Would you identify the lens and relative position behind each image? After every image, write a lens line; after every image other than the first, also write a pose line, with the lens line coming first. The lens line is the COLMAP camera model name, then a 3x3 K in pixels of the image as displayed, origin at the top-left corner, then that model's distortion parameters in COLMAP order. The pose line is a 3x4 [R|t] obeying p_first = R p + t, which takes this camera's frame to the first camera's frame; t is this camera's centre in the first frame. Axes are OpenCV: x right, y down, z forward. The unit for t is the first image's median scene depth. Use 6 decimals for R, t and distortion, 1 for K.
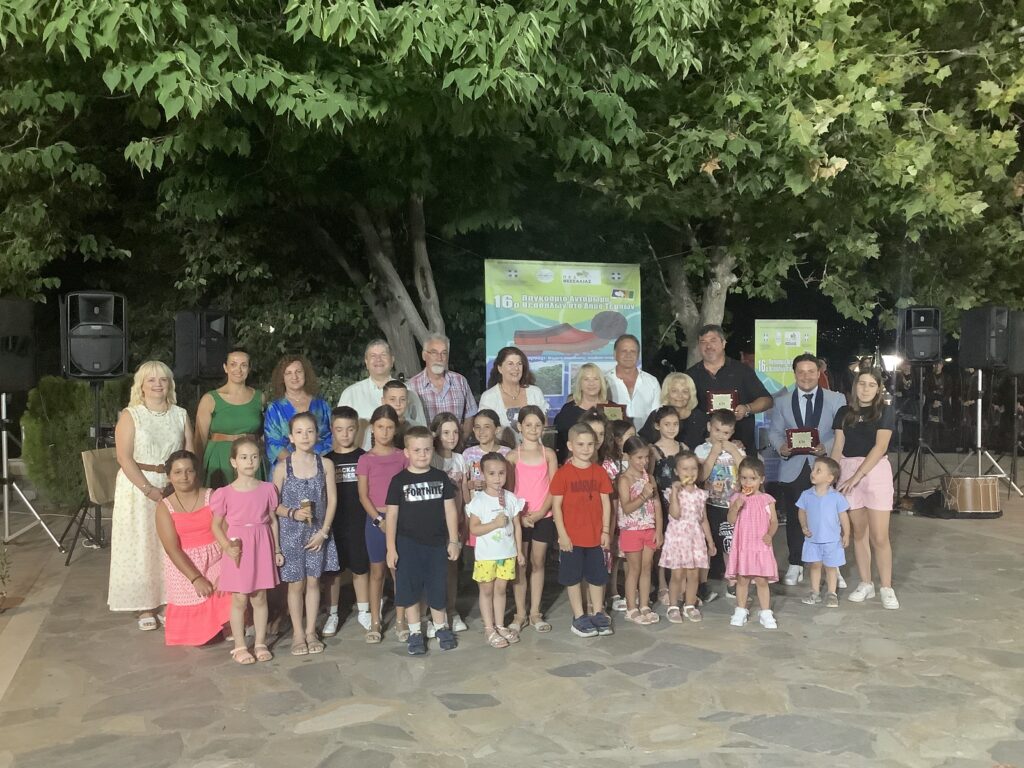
lens RADIAL K [[963.7, 0, 512.0], [0, 963.7, 384.0], [0, 0, 1]] dist [0.033695, -0.006453]
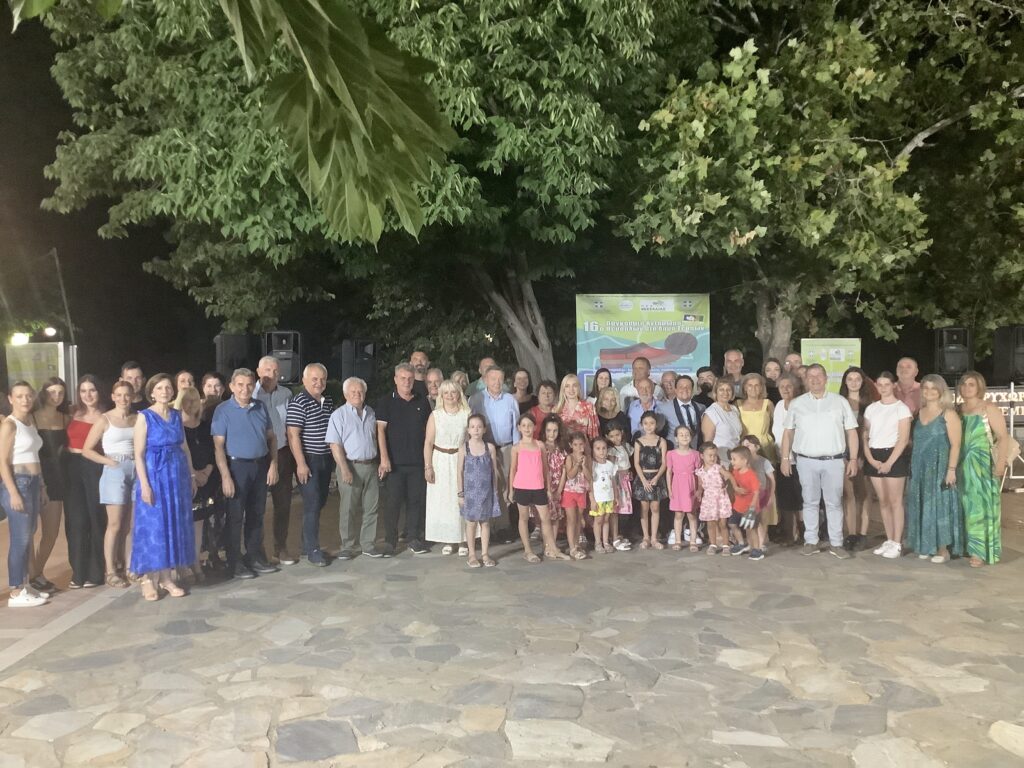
lens RADIAL K [[922.9, 0, 512.0], [0, 922.9, 384.0], [0, 0, 1]] dist [0.078260, 0.000278]
pose [[0.950243, 0.010732, -0.311324, 0.275781], [-0.009149, 0.999937, 0.006546, -0.014611], [0.311374, -0.003372, 0.950281, -0.219837]]
